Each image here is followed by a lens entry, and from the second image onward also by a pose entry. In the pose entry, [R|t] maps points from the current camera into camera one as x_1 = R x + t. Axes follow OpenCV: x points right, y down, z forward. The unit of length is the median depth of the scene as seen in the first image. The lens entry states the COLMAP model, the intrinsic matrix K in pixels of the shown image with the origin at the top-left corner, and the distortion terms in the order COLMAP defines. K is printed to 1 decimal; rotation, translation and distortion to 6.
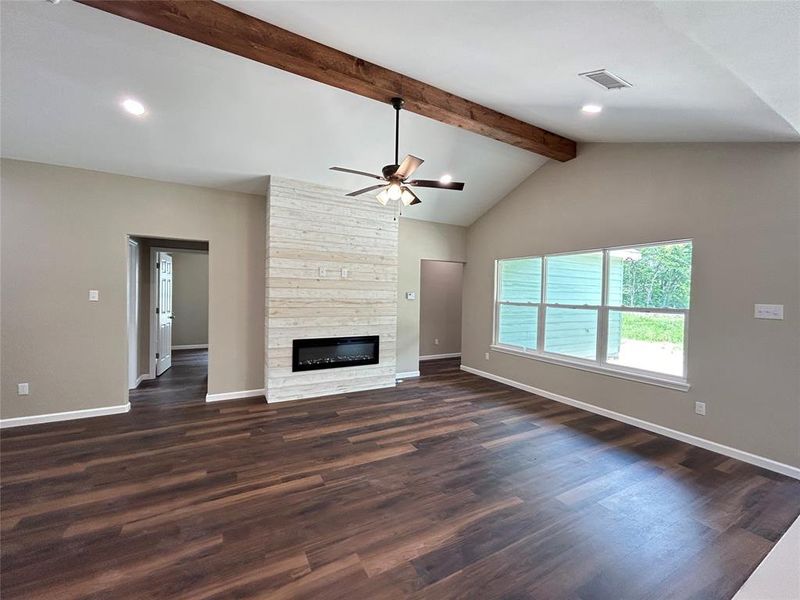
lens RADIAL K [[327.6, 0, 398.9], [0, 327.6, 299.0], [0, 0, 1]] dist [-0.002537, 0.000826]
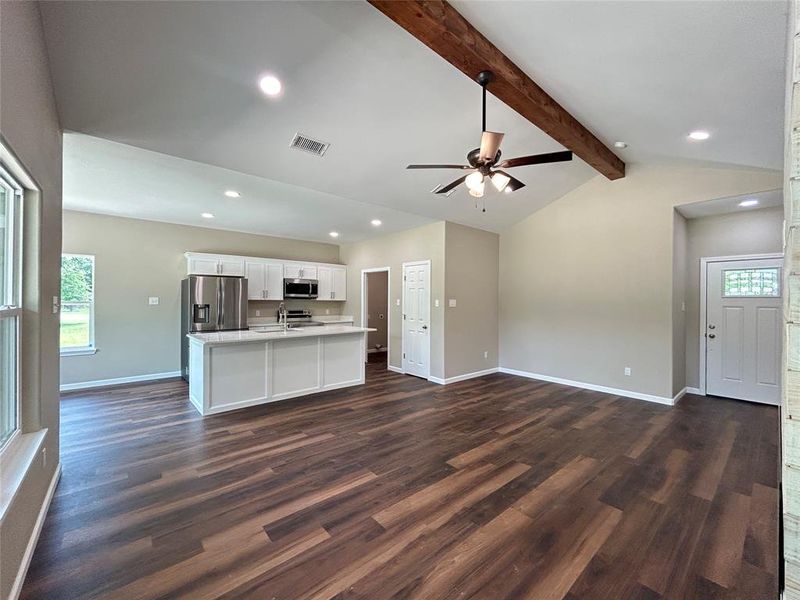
lens RADIAL K [[327.6, 0, 399.1], [0, 327.6, 298.6], [0, 0, 1]] dist [-0.002537, 0.000826]
pose [[-0.978948, -0.027970, -0.202186, 0.287712], [-0.030053, 0.999522, 0.007239, -0.008870], [0.201886, 0.013163, -0.979320, 1.385837]]
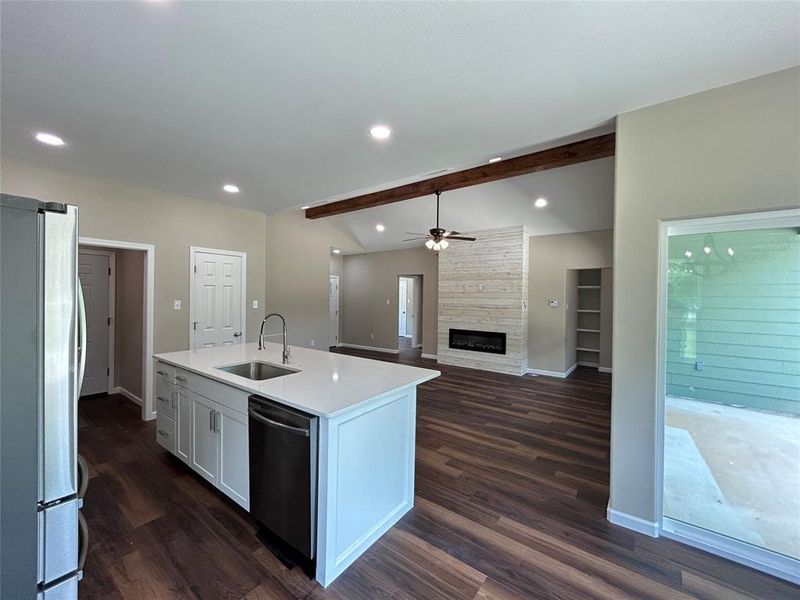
lens RADIAL K [[327.6, 0, 399.4], [0, 327.6, 300.8], [0, 0, 1]] dist [-0.002537, 0.000826]
pose [[0.405253, -0.002612, -0.914201, 1.152346], [-0.018745, 0.999762, -0.011166, 0.006068], [0.914012, 0.021662, 0.405108, 0.087667]]
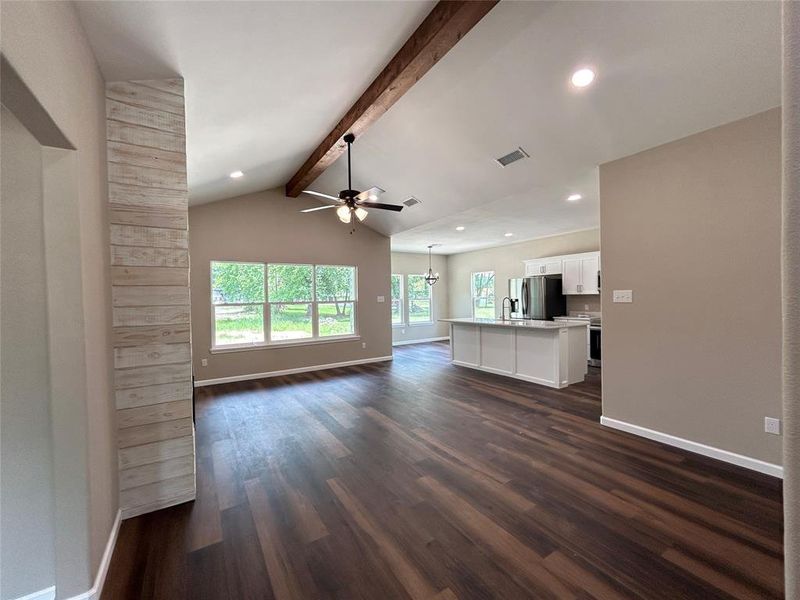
lens RADIAL K [[327.6, 0, 401.0], [0, 327.6, 299.7], [0, 0, 1]] dist [-0.002537, 0.000826]
pose [[-0.067333, -0.026768, 0.997371, -0.965670], [0.030623, 0.999114, 0.028882, -0.018350], [-0.997261, 0.032487, -0.066453, 0.692696]]
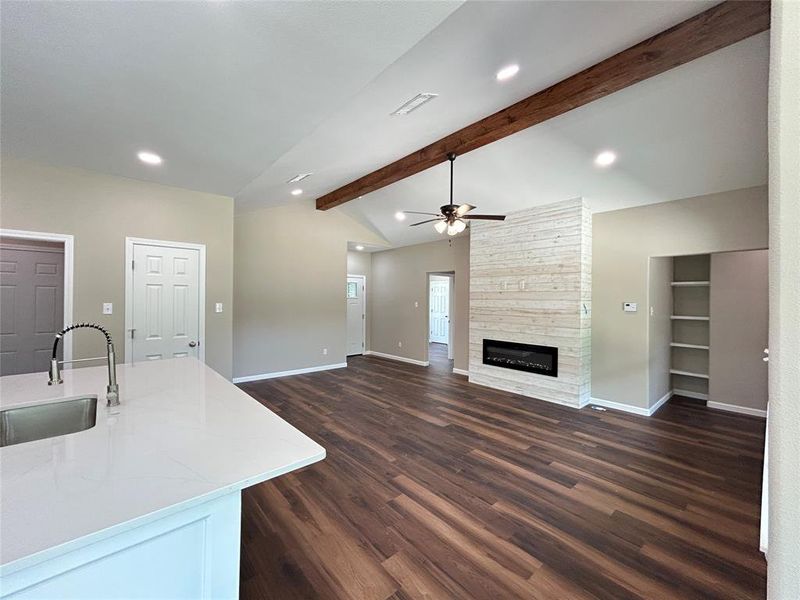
lens RADIAL K [[327.6, 0, 399.6], [0, 327.6, 300.3], [0, 0, 1]] dist [-0.002537, 0.000826]
pose [[0.211640, -0.011969, -0.977274, 0.924362], [-0.020464, 0.999652, -0.016675, -0.001253], [0.977133, 0.023528, 0.211321, 0.410216]]
